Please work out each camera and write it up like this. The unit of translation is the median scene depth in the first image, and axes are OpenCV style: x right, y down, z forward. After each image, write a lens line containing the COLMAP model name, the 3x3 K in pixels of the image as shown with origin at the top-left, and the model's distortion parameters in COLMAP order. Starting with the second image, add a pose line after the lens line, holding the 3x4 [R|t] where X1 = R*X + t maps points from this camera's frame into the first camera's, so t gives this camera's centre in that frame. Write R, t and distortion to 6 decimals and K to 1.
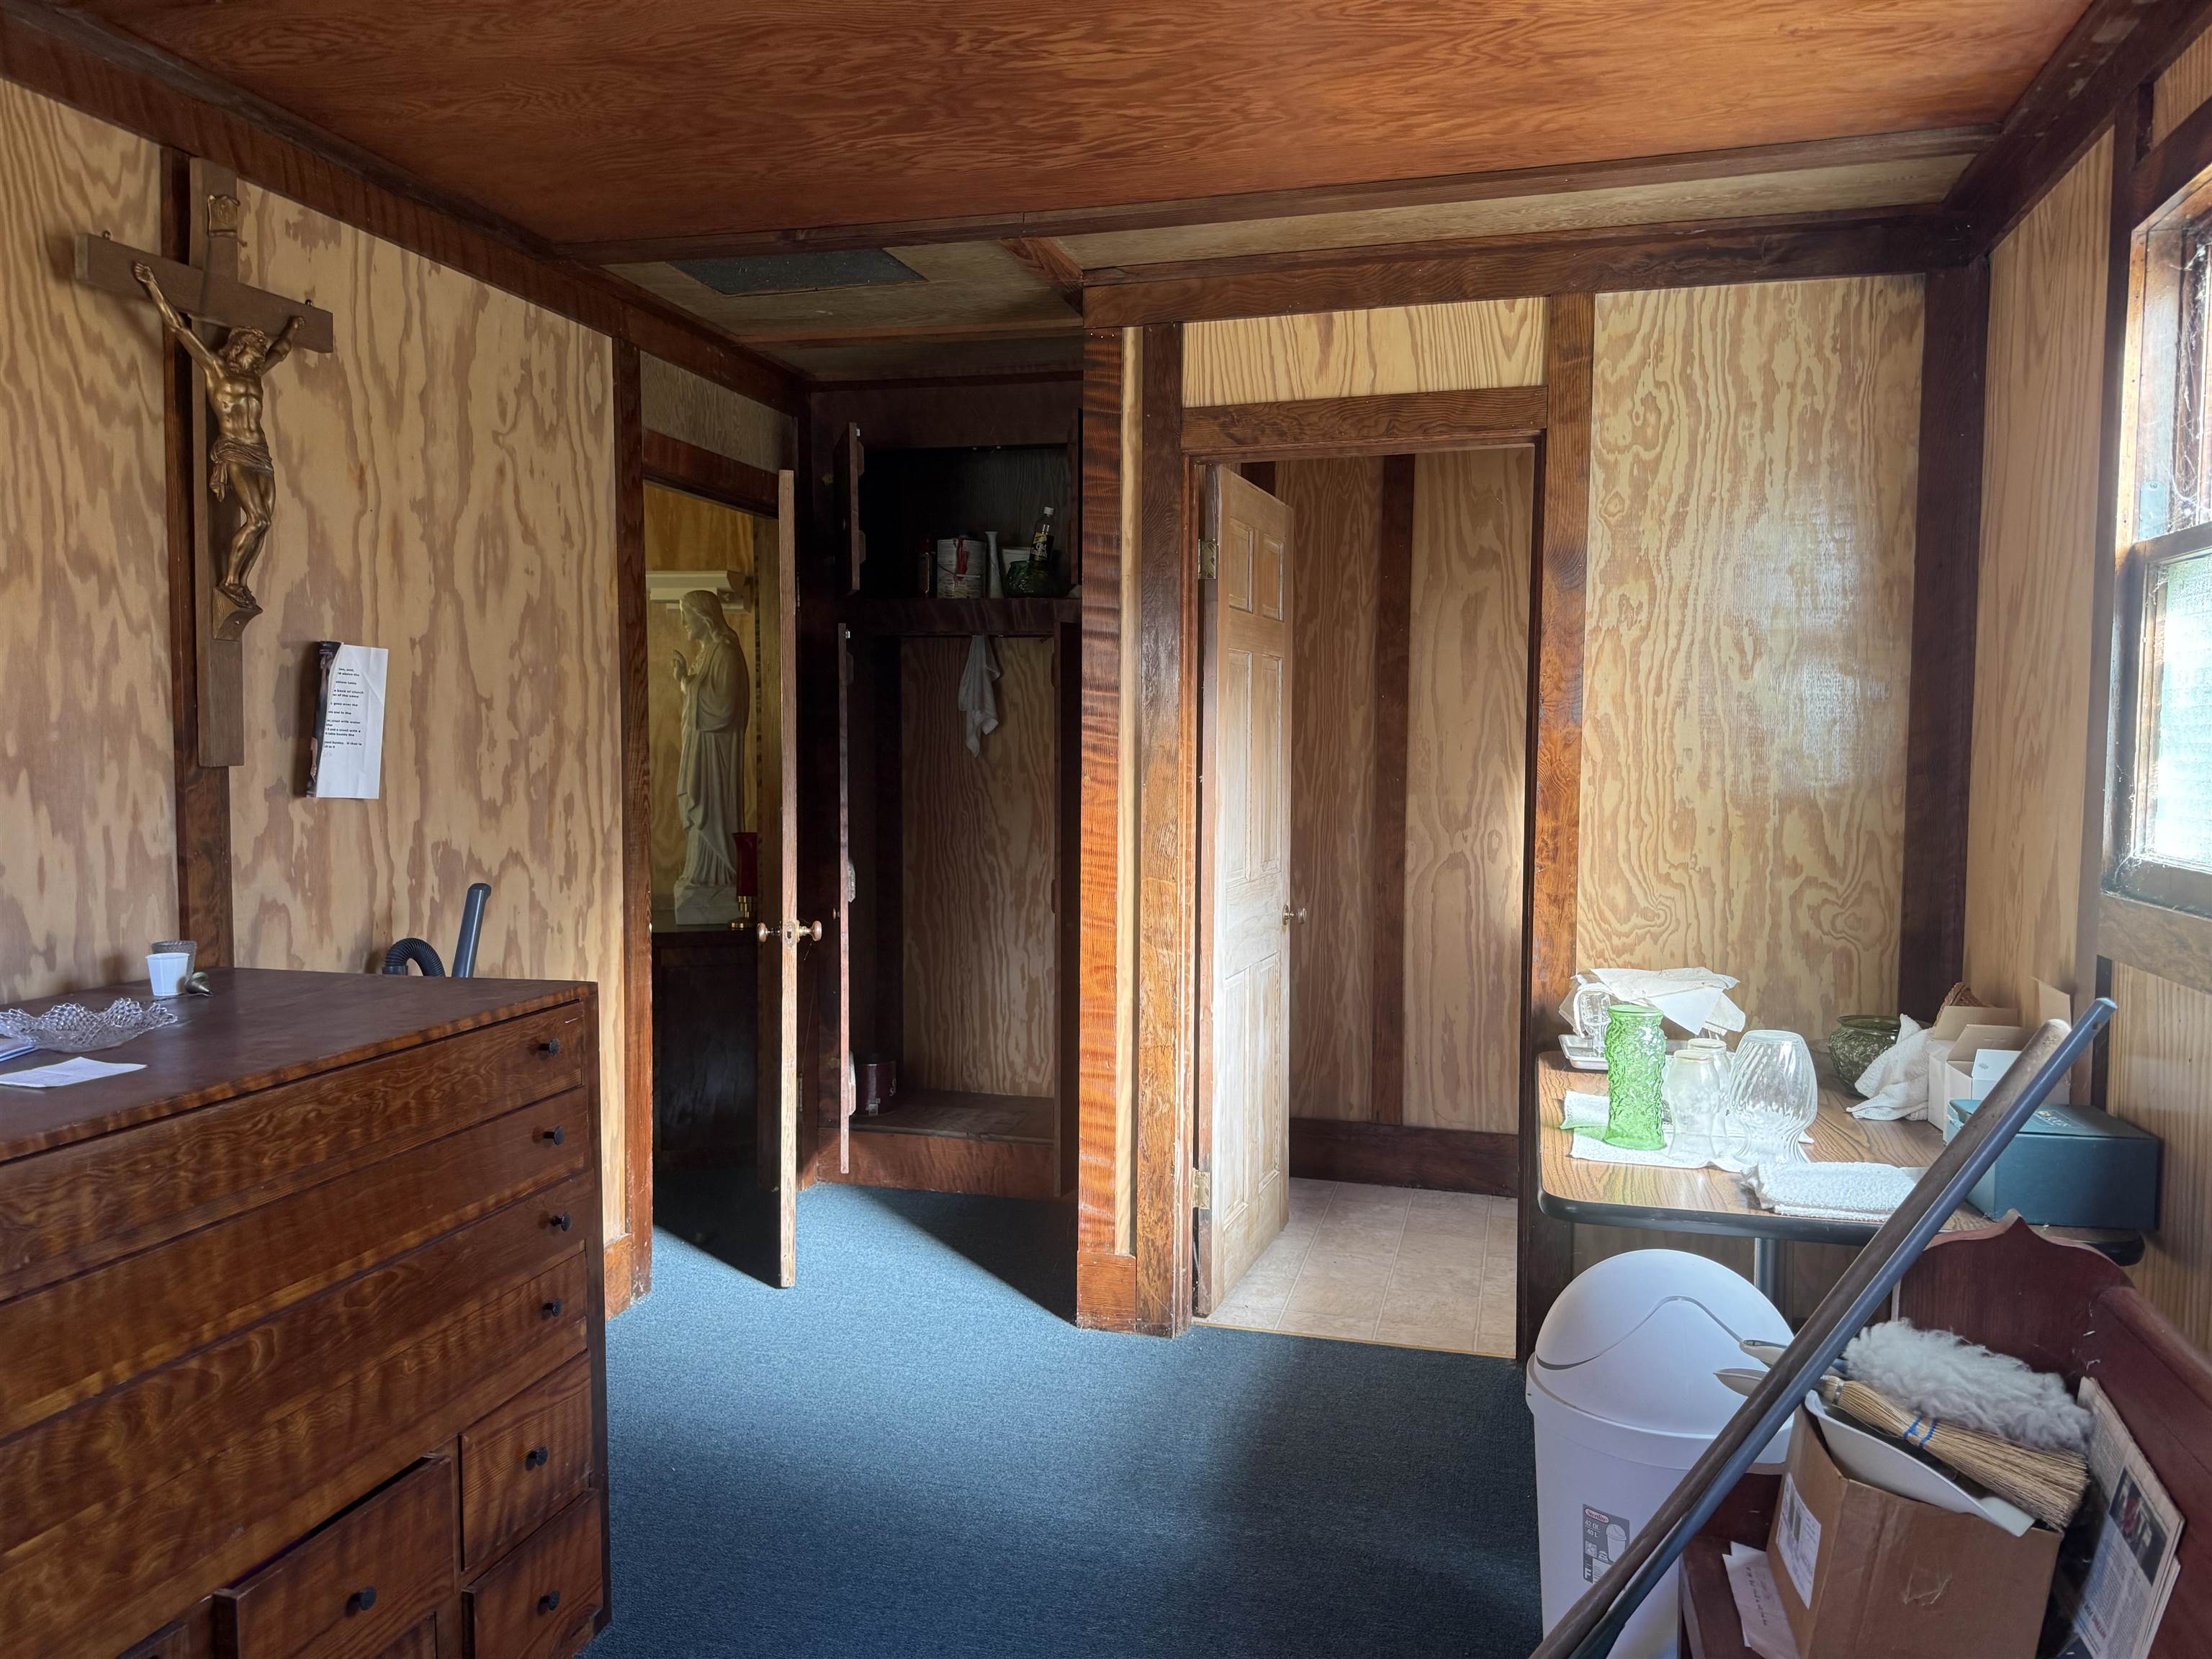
lens RADIAL K [[1558.0, 0, 1109.4], [0, 1558.0, 822.9], [0, 0, 1]] dist [0.039585, -0.055575]
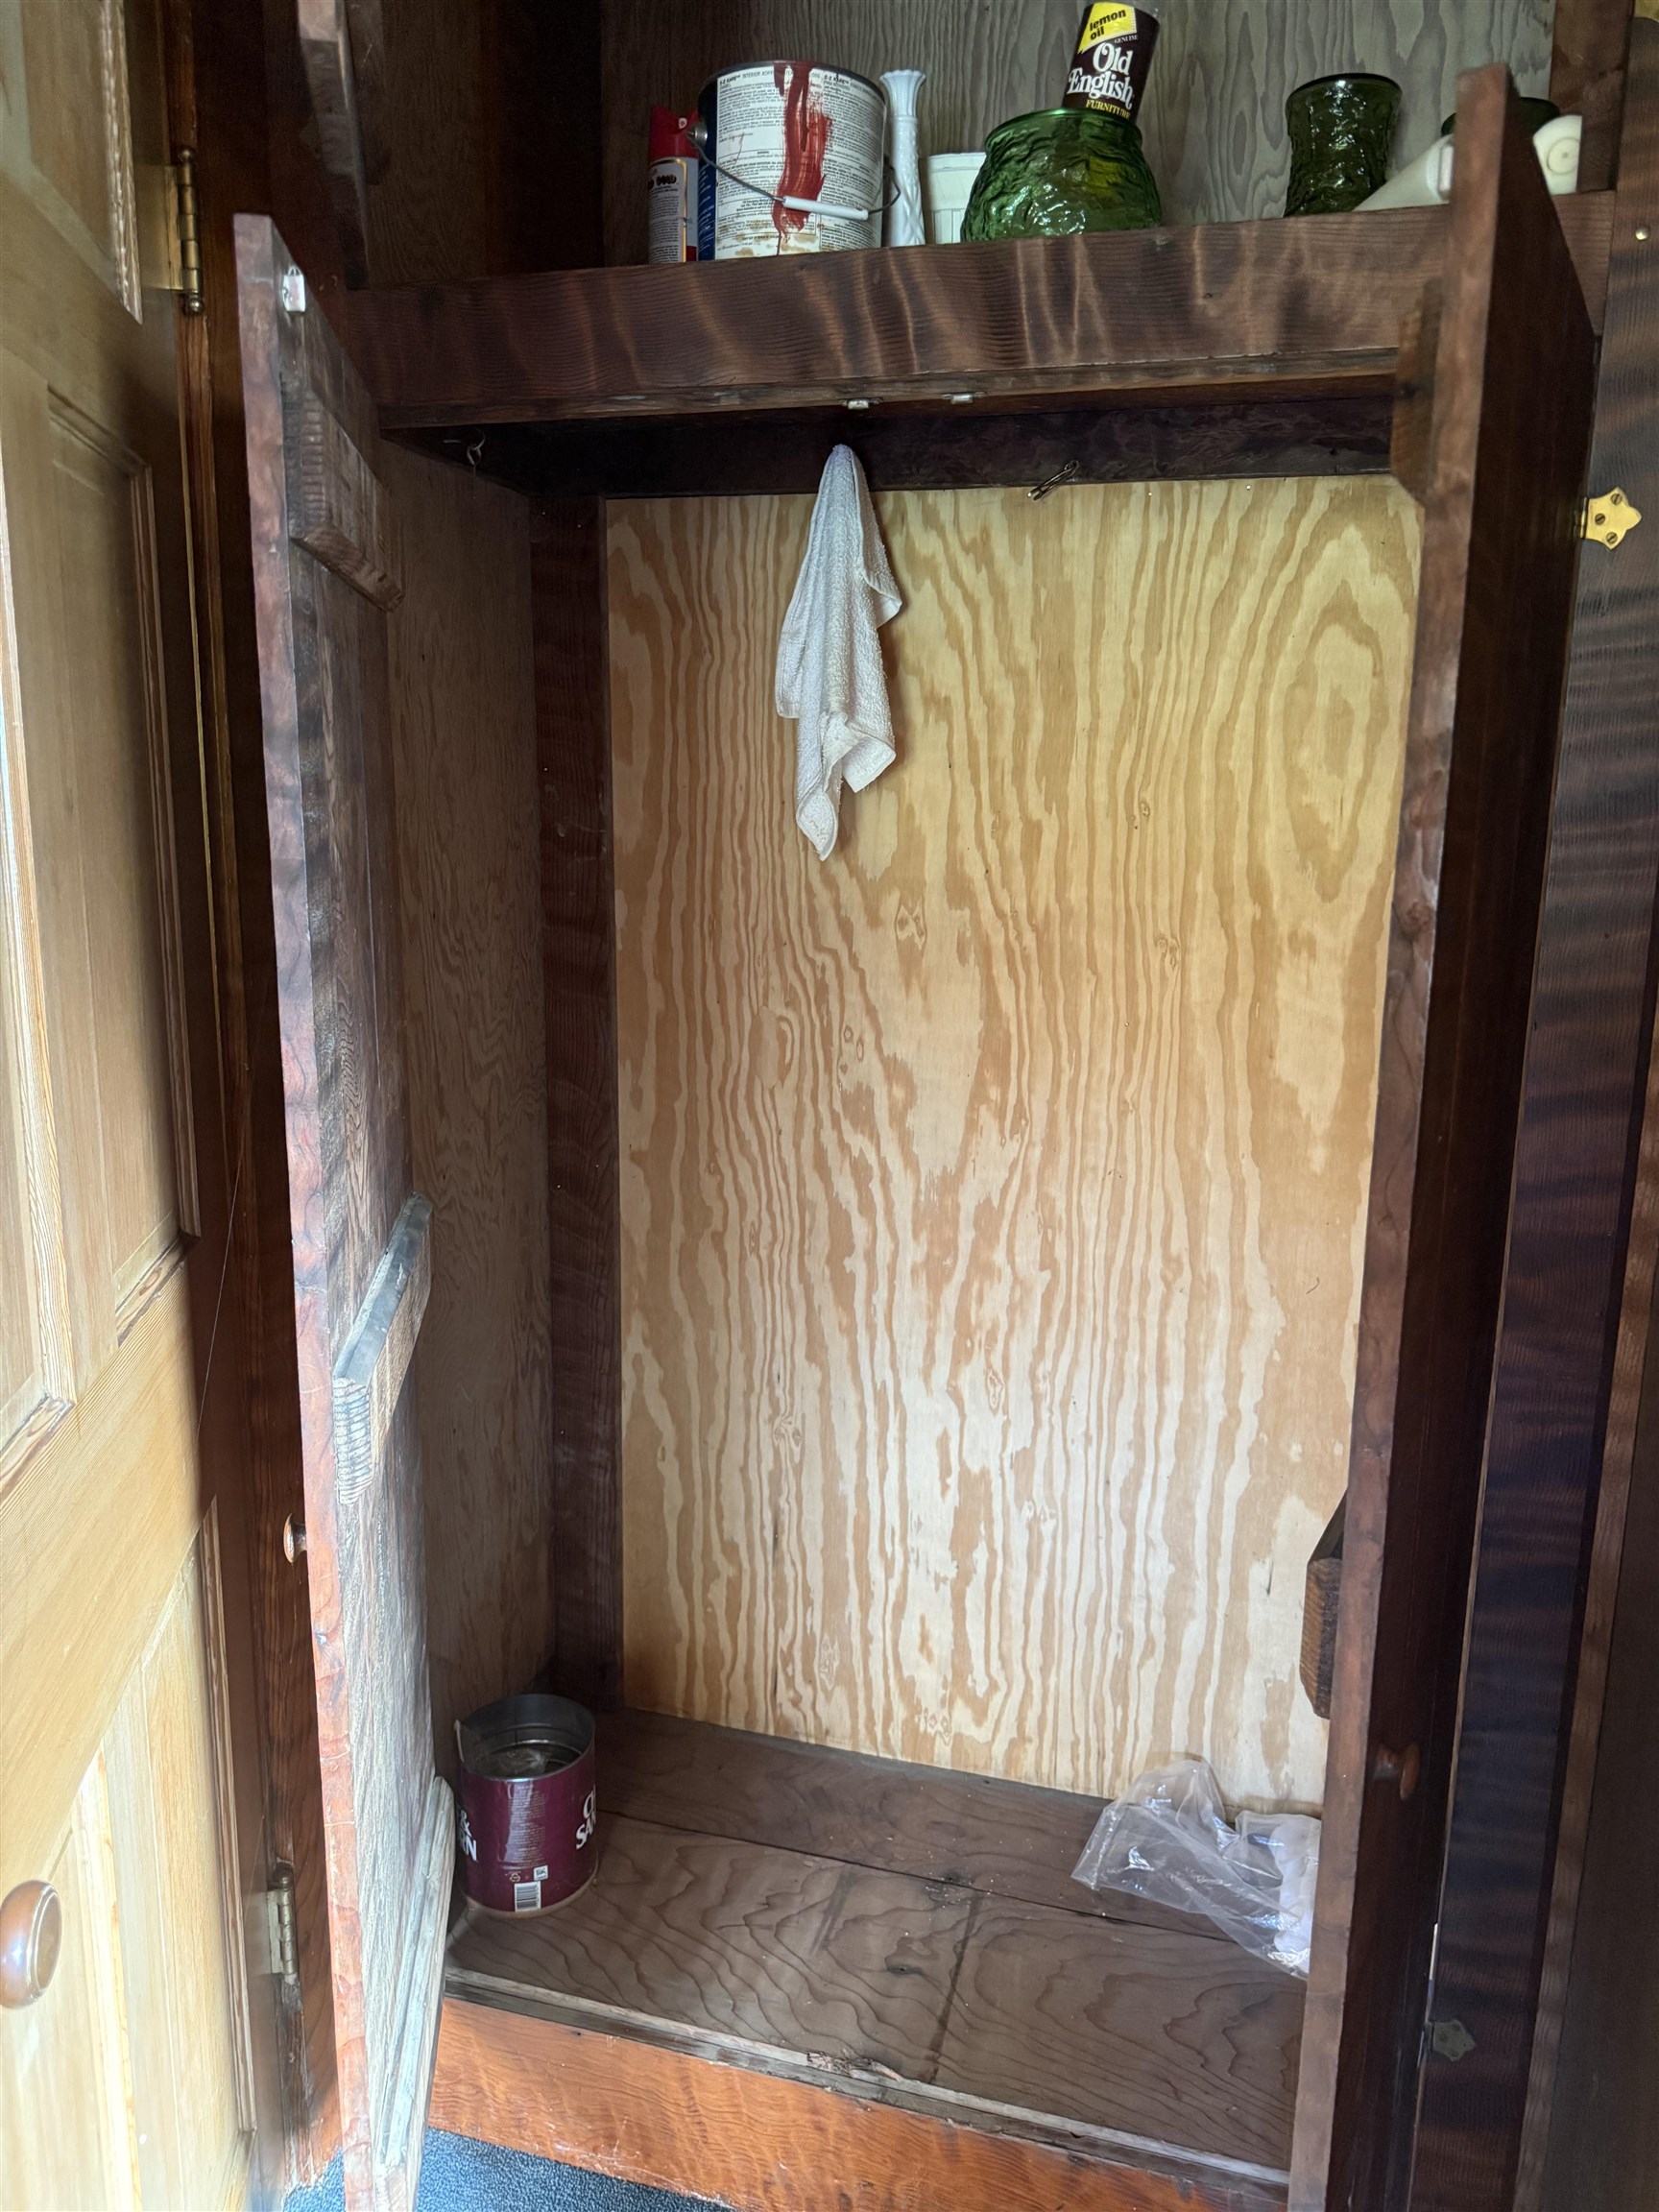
lens RADIAL K [[1558.0, 0, 829.5], [0, 1558.0, 1106.0], [0, 0, 1]] dist [0.039585, -0.055575]
pose [[0.999546, 0.013650, -0.026861, -0.073830], [-0.009857, 0.990580, 0.136580, -0.035025], [0.028472, -0.136253, 0.990265, 0.648009]]
